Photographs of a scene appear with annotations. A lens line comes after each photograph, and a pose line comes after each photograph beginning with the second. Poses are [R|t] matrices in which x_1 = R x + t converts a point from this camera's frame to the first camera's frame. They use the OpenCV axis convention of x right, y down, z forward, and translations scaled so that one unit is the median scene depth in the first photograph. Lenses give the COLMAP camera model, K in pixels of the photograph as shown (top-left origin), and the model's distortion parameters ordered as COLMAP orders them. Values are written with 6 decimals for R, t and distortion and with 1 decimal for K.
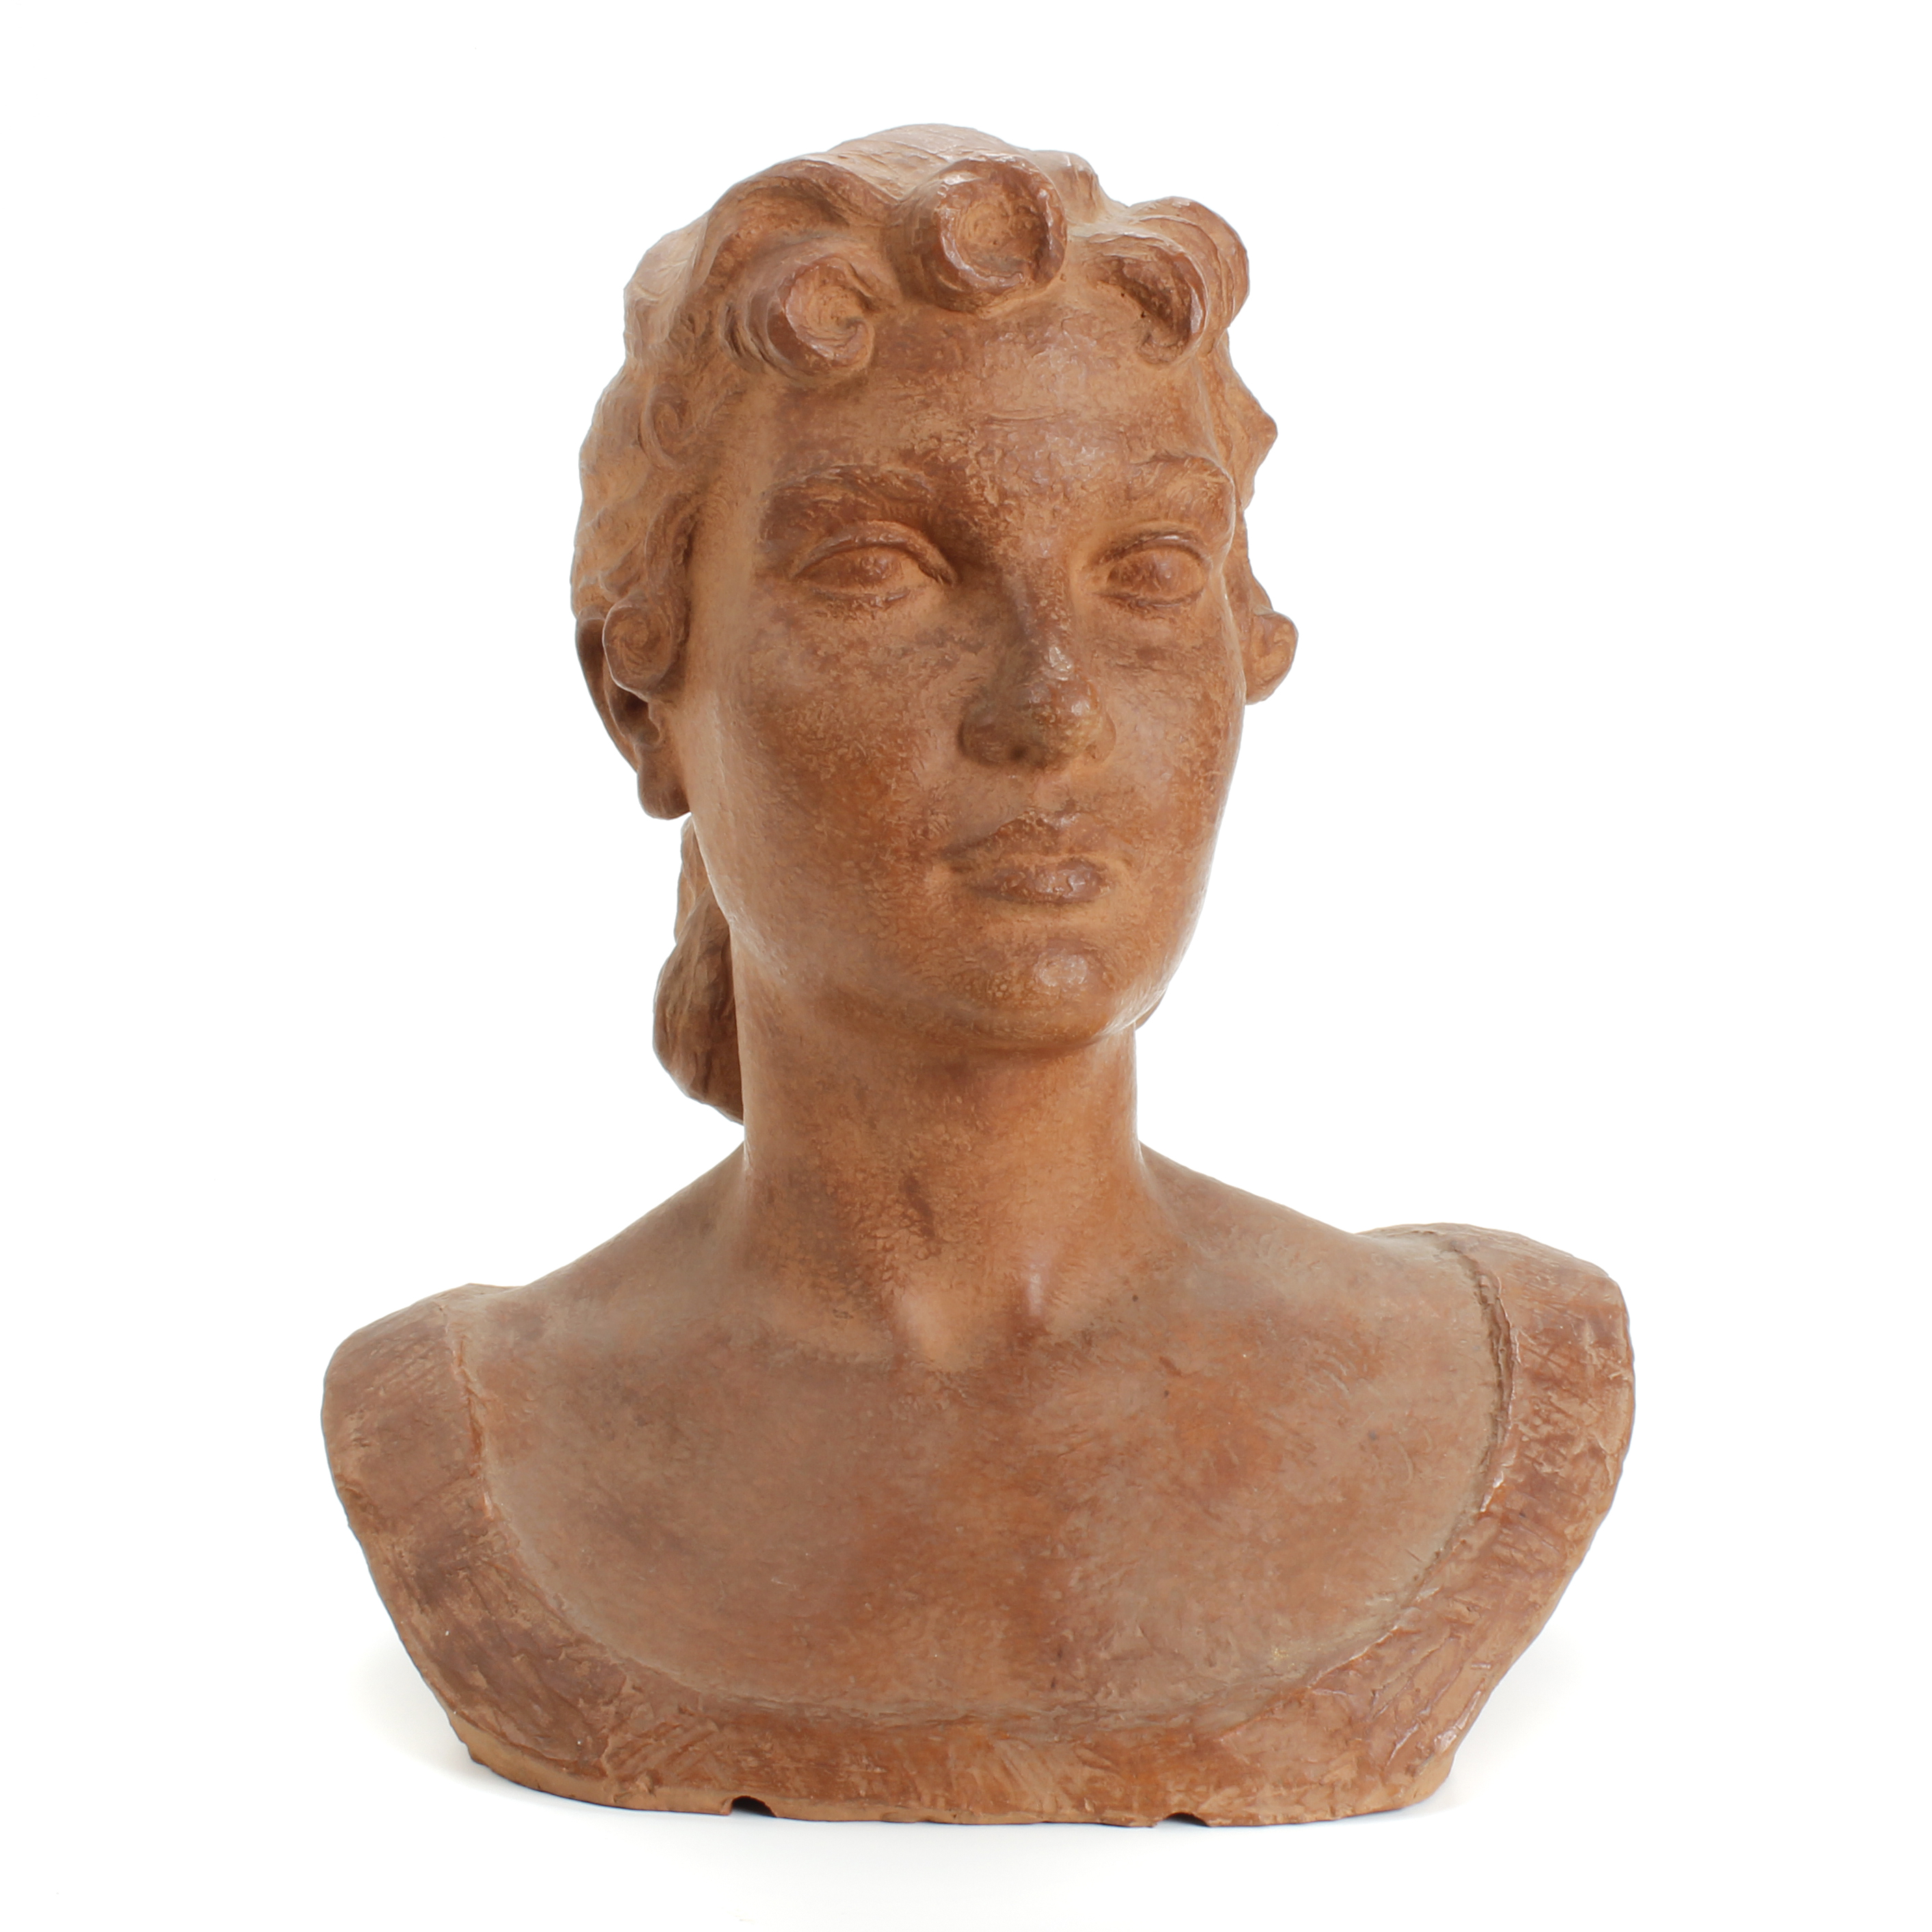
lens RADIAL K [[3927.7, 0, 966.6], [0, 3927.7, 977.2], [0, 0, 1]] dist [-0.069062, 0.000000]
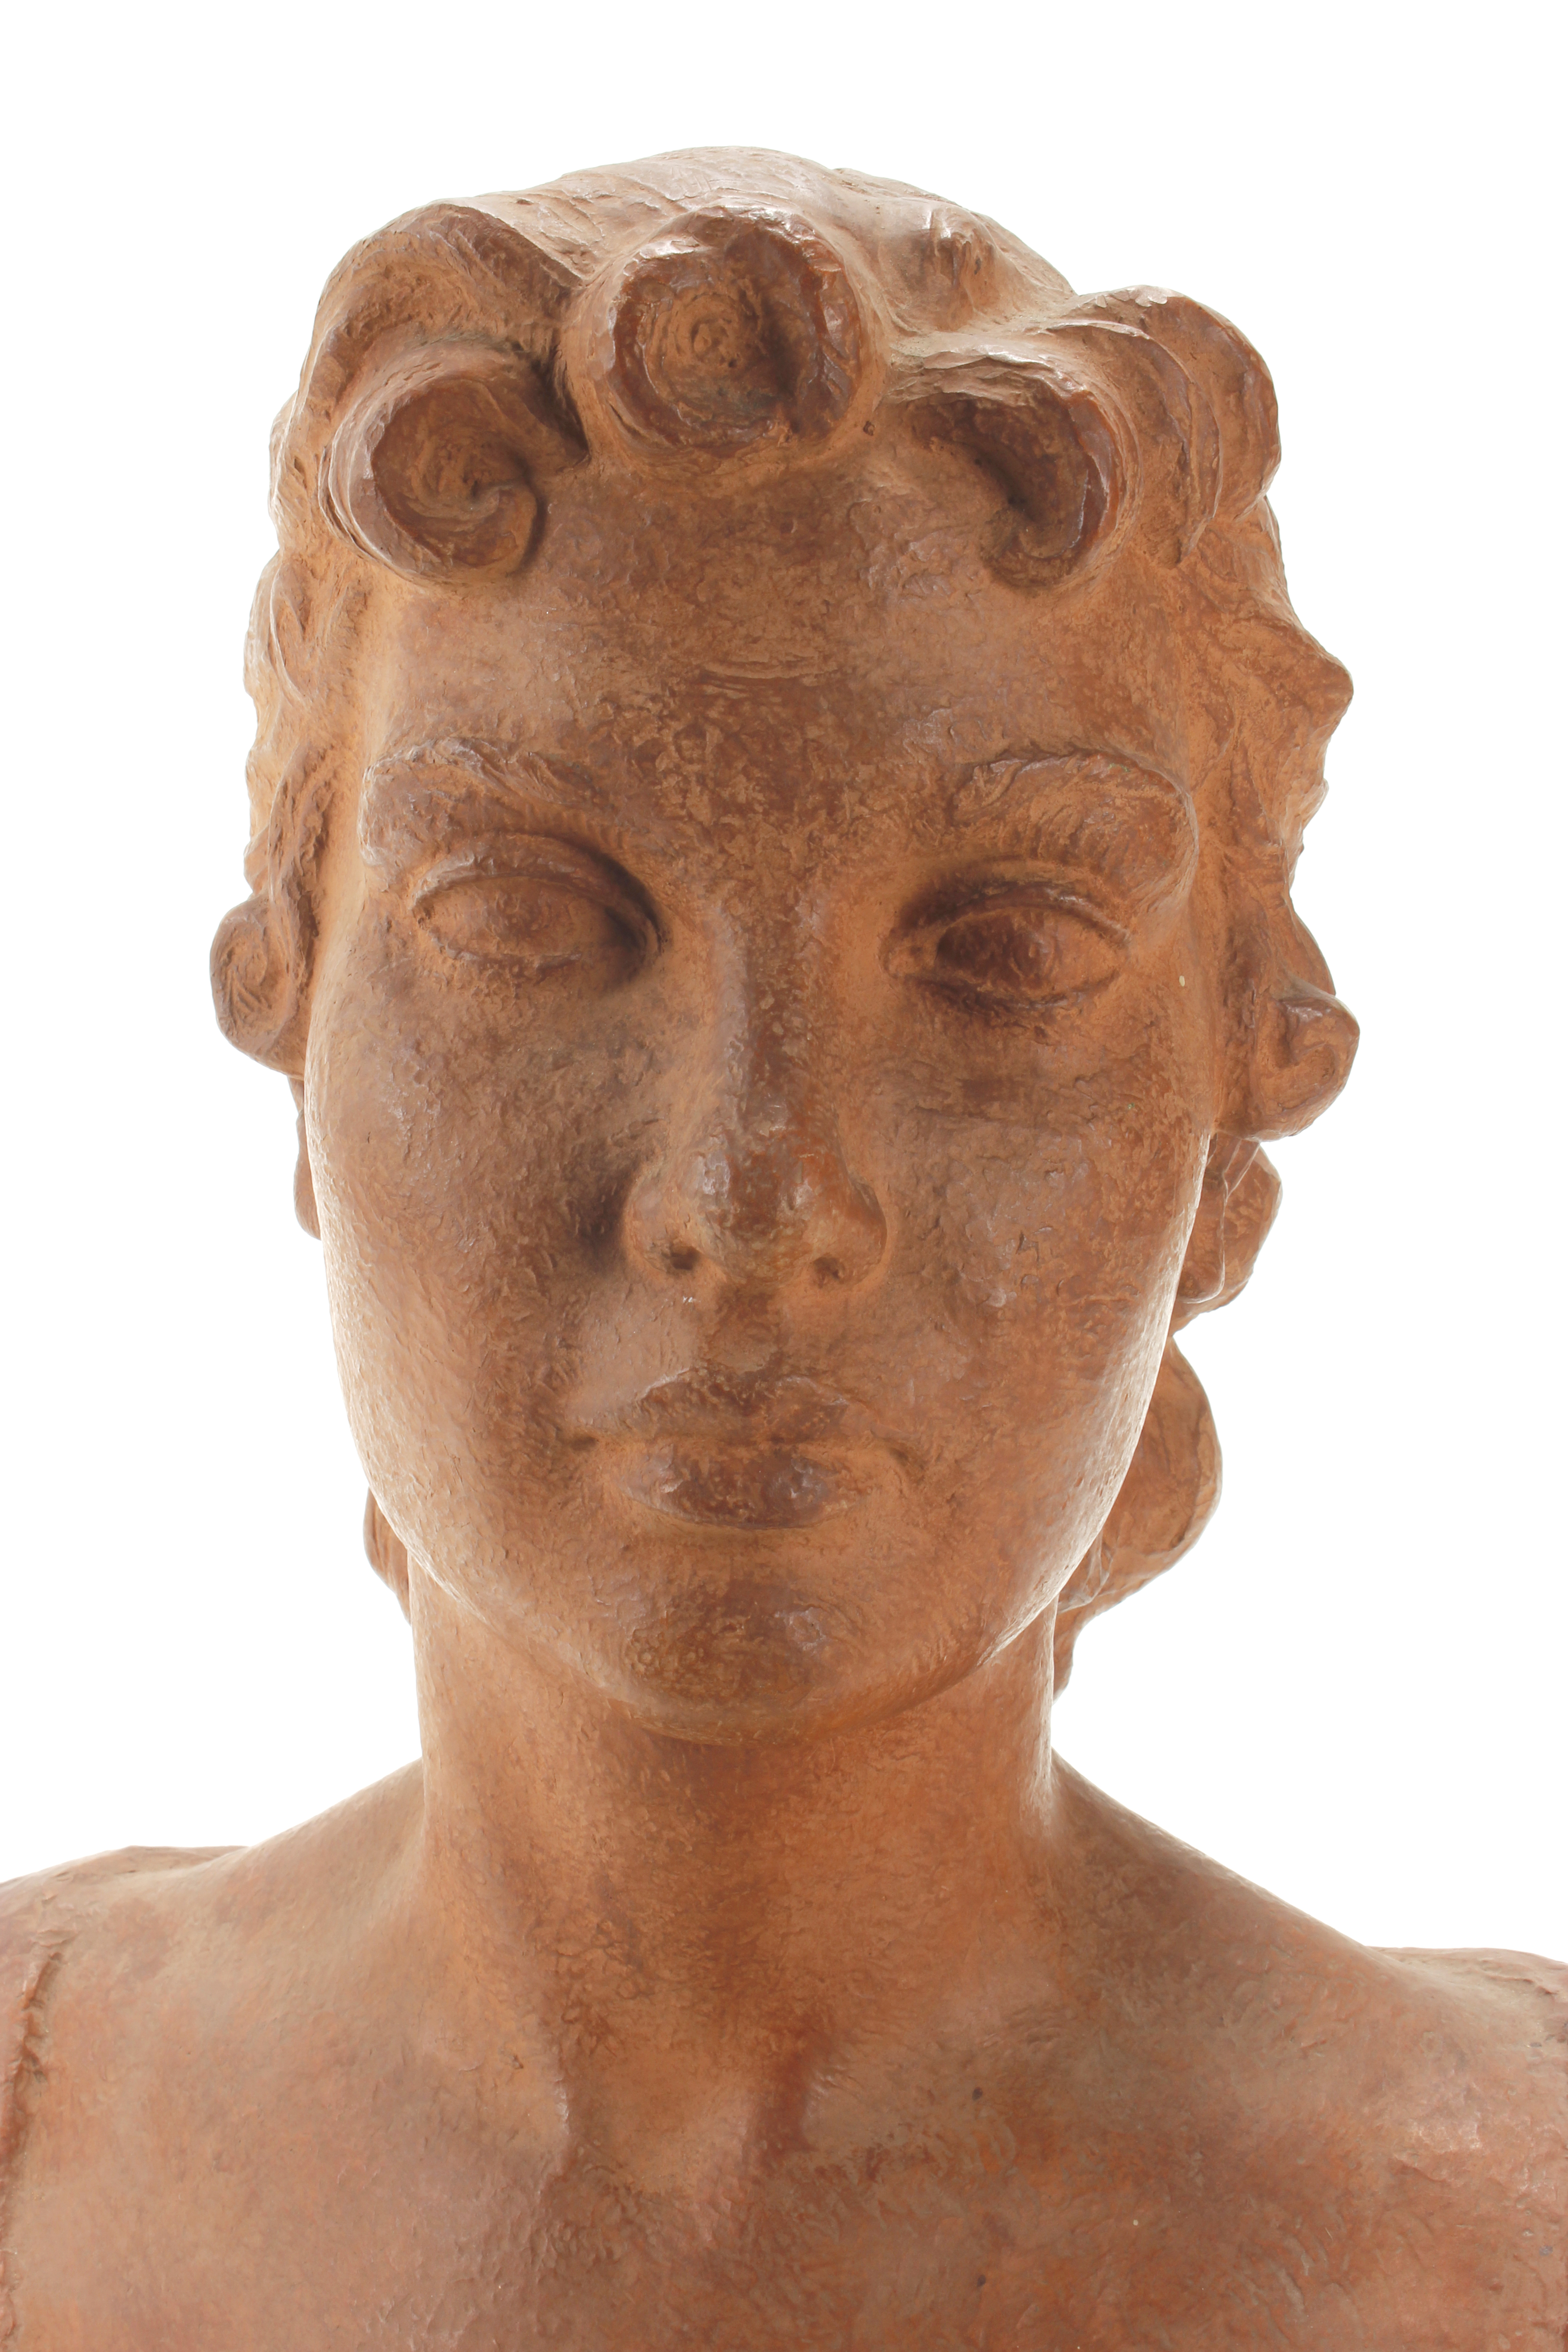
lens RADIAL K [[3859.3, 0, 787.4], [0, 3859.3, 1179.6], [0, 0, 1]] dist [-0.006387, 0.000000]
pose [[0.965857, 0.091840, -0.242252, 0.155148], [-0.079033, 0.994937, 0.062085, -0.100801], [0.246727, -0.040819, 0.968225, 0.436056]]
